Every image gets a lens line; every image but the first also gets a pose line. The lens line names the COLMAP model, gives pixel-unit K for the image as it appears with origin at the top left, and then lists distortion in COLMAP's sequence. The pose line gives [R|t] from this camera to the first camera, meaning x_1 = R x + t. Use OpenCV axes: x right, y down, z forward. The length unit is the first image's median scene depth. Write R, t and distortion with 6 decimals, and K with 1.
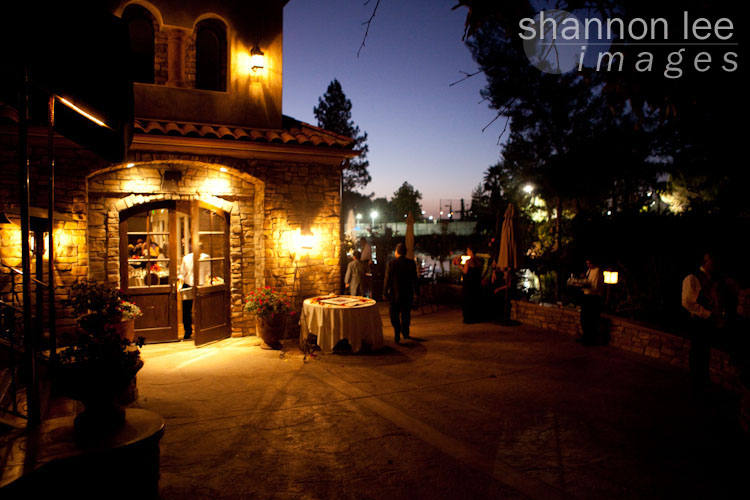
lens RADIAL K [[510.2, 0, 375.9], [0, 510.2, 249.3], [0, 0, 1]] dist [-0.078820, 0.007024]
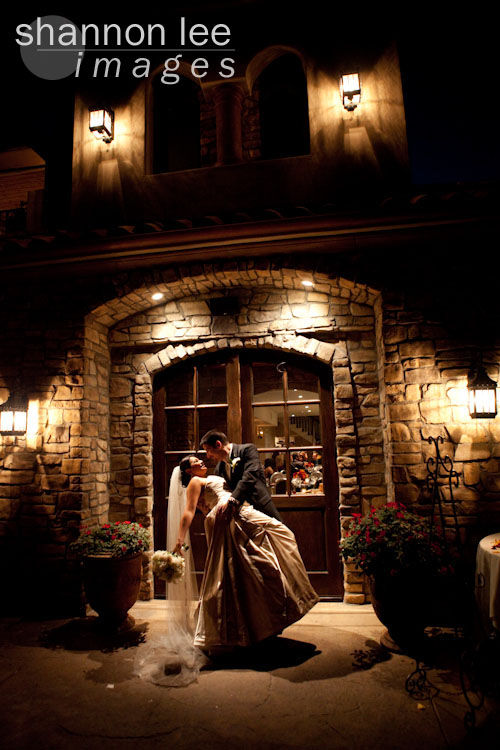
lens RADIAL K [[510.2, 0, 249.7], [0, 510.2, 374.3], [0, 0, 1]] dist [-0.078820, 0.007024]
pose [[0.776481, -0.121068, -0.618401, -0.019689], [0.011003, 0.983825, -0.178793, 0.039138], [0.630045, 0.132025, 0.765254, 0.555139]]
